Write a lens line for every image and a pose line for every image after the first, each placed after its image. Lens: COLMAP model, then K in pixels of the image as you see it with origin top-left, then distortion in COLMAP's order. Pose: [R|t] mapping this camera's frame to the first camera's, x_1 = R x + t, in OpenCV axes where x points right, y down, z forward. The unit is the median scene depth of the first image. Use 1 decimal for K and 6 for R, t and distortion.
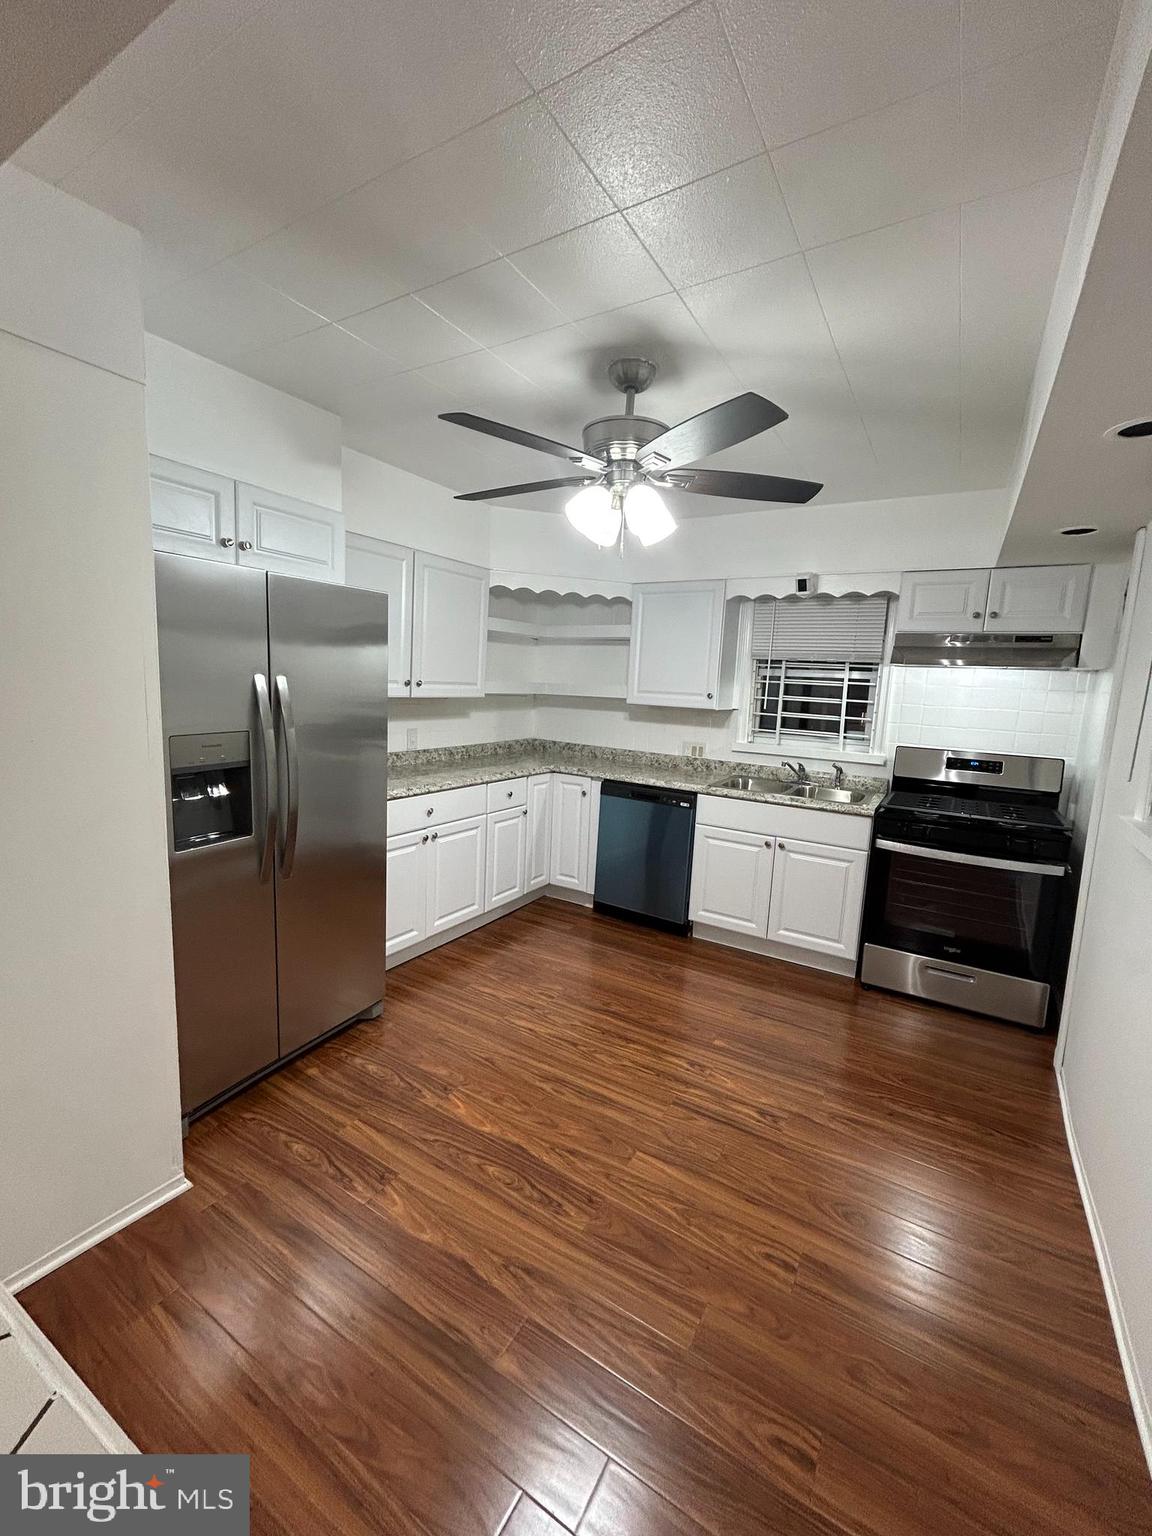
lens RADIAL K [[625.6, 0, 579.0], [0, 625.6, 764.5], [0, 0, 1]] dist [-0.003183, 0.001918]
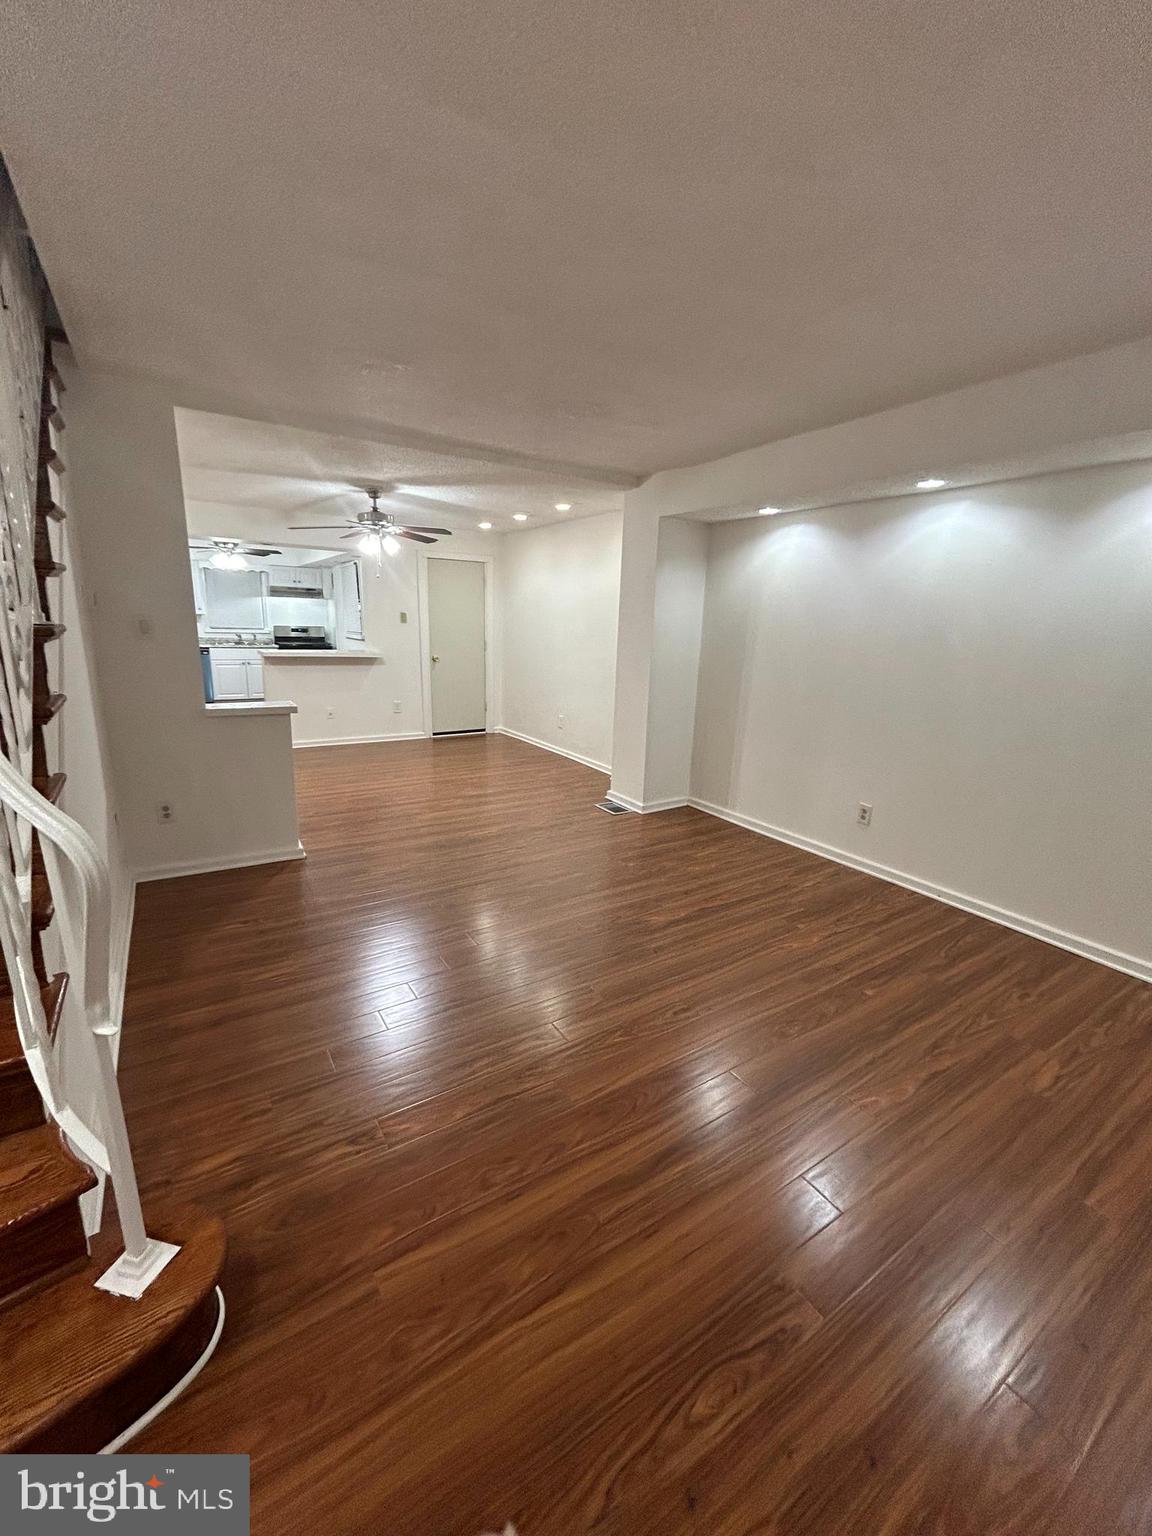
lens RADIAL K [[625.6, 0, 579.0], [0, 625.6, 764.6], [0, 0, 1]] dist [-0.003183, 0.001918]
pose [[0.435813, -0.230428, 0.870040, -1.955439], [0.103816, 0.973089, 0.205717, 0.186765], [-0.894030, 0.000670, 0.448007, -1.964628]]
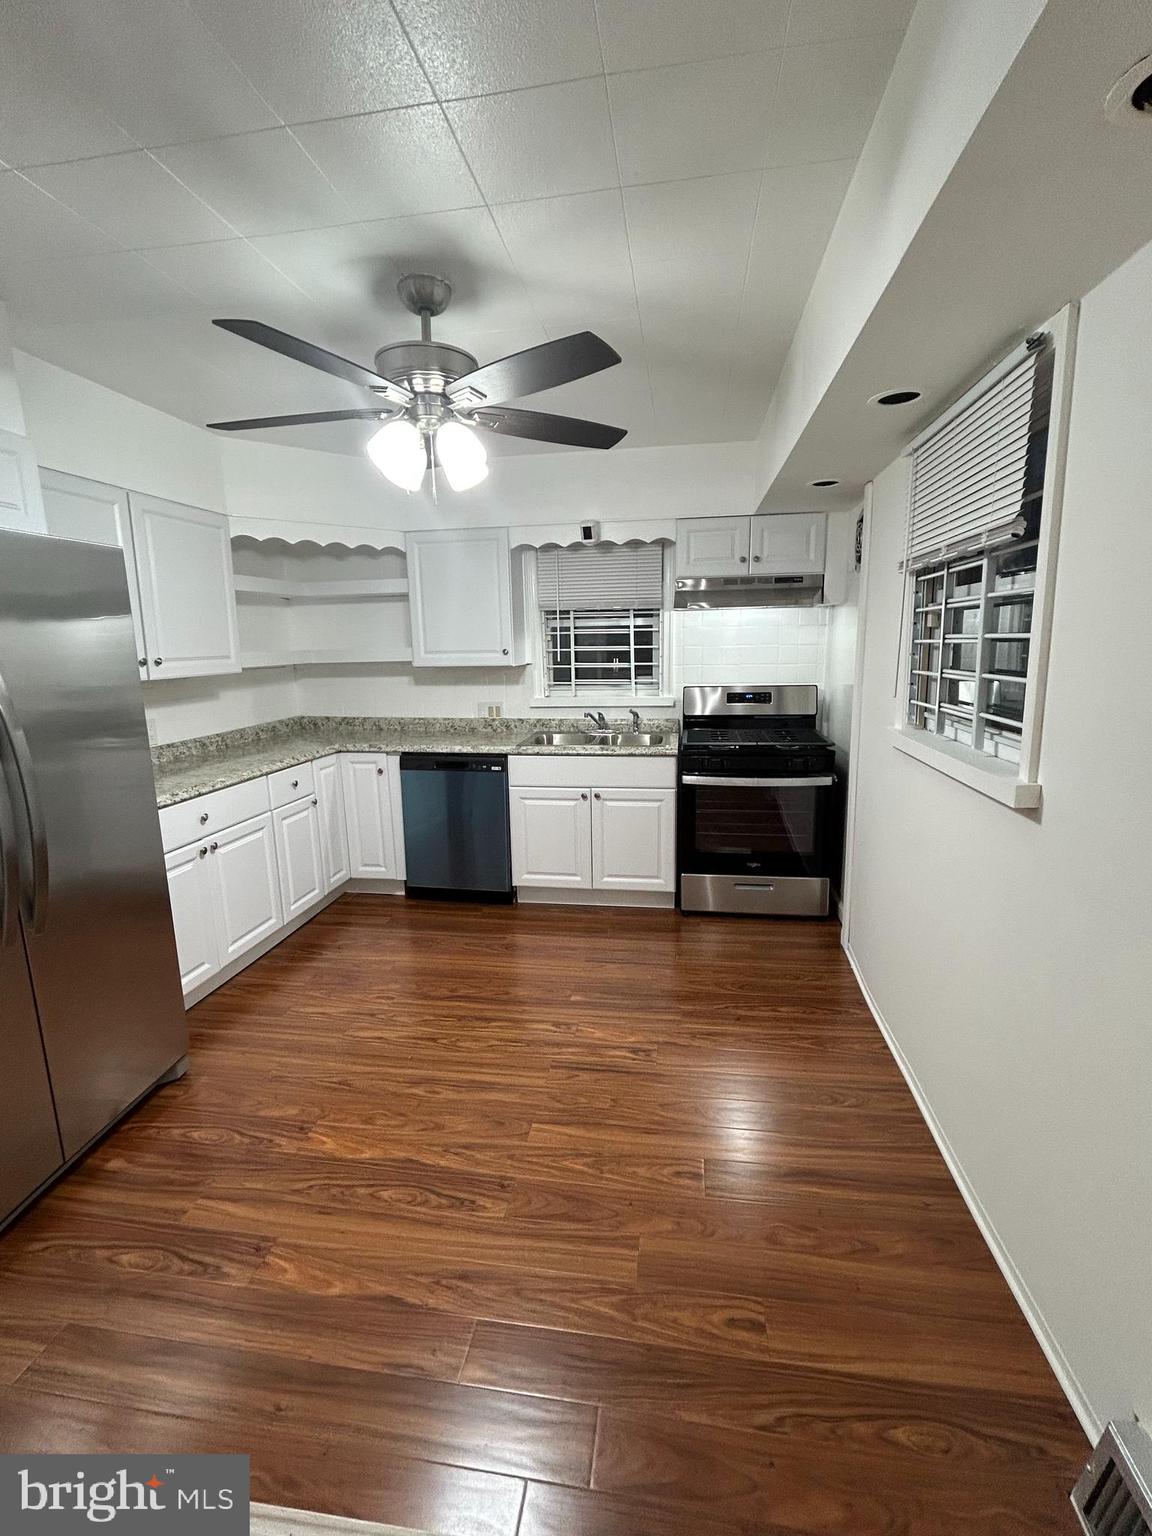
lens RADIAL K [[668.0, 0, 577.8], [0, 668.0, 764.2], [0, 0, 1]] dist [0.000611, -0.000325]
pose [[0.923661, -0.131587, 0.359909, -0.106864], [0.111263, 0.990826, 0.076715, -0.008145], [-0.366702, -0.030814, 0.929828, 0.013477]]
